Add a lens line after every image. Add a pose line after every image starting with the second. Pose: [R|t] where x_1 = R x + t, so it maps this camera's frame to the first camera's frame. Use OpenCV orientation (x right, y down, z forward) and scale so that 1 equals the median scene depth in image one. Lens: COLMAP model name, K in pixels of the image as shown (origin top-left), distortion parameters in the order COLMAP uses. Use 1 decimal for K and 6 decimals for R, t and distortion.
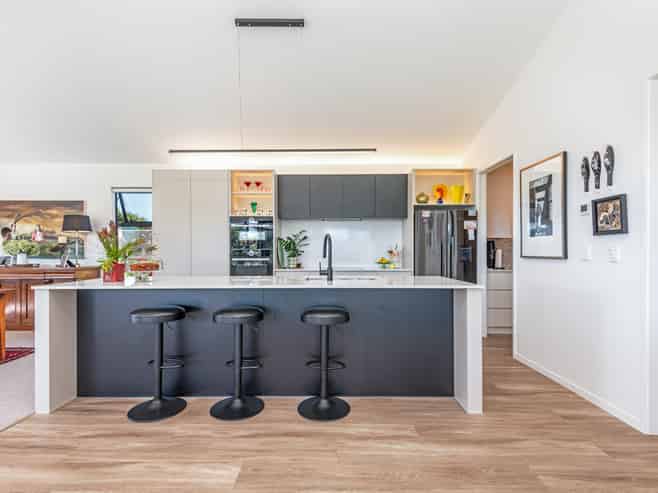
lens RADIAL K [[335.8, 0, 328.0], [0, 335.8, 246.0], [0, 0, 1]] dist [0.002160, 0.000172]
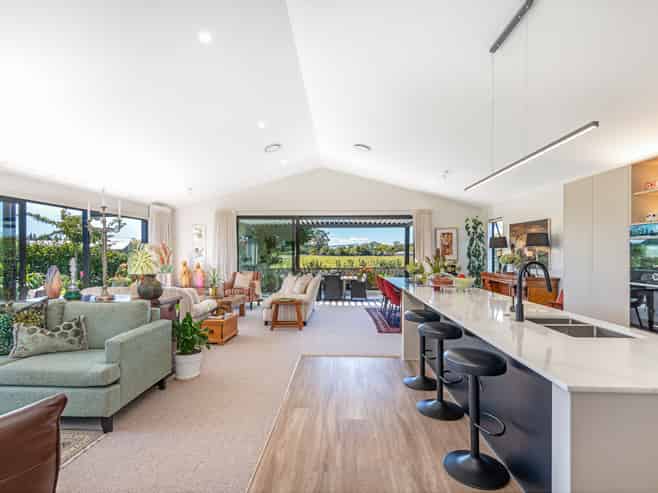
lens RADIAL K [[335.8, 0, 328.3], [0, 335.8, 250.8], [0, 0, 1]] dist [0.002160, 0.000172]
pose [[-0.030392, 0.008014, -0.999506, 0.486669], [0.004583, 0.999958, 0.007879, -0.046751], [0.999528, -0.004342, -0.030427, 0.342551]]
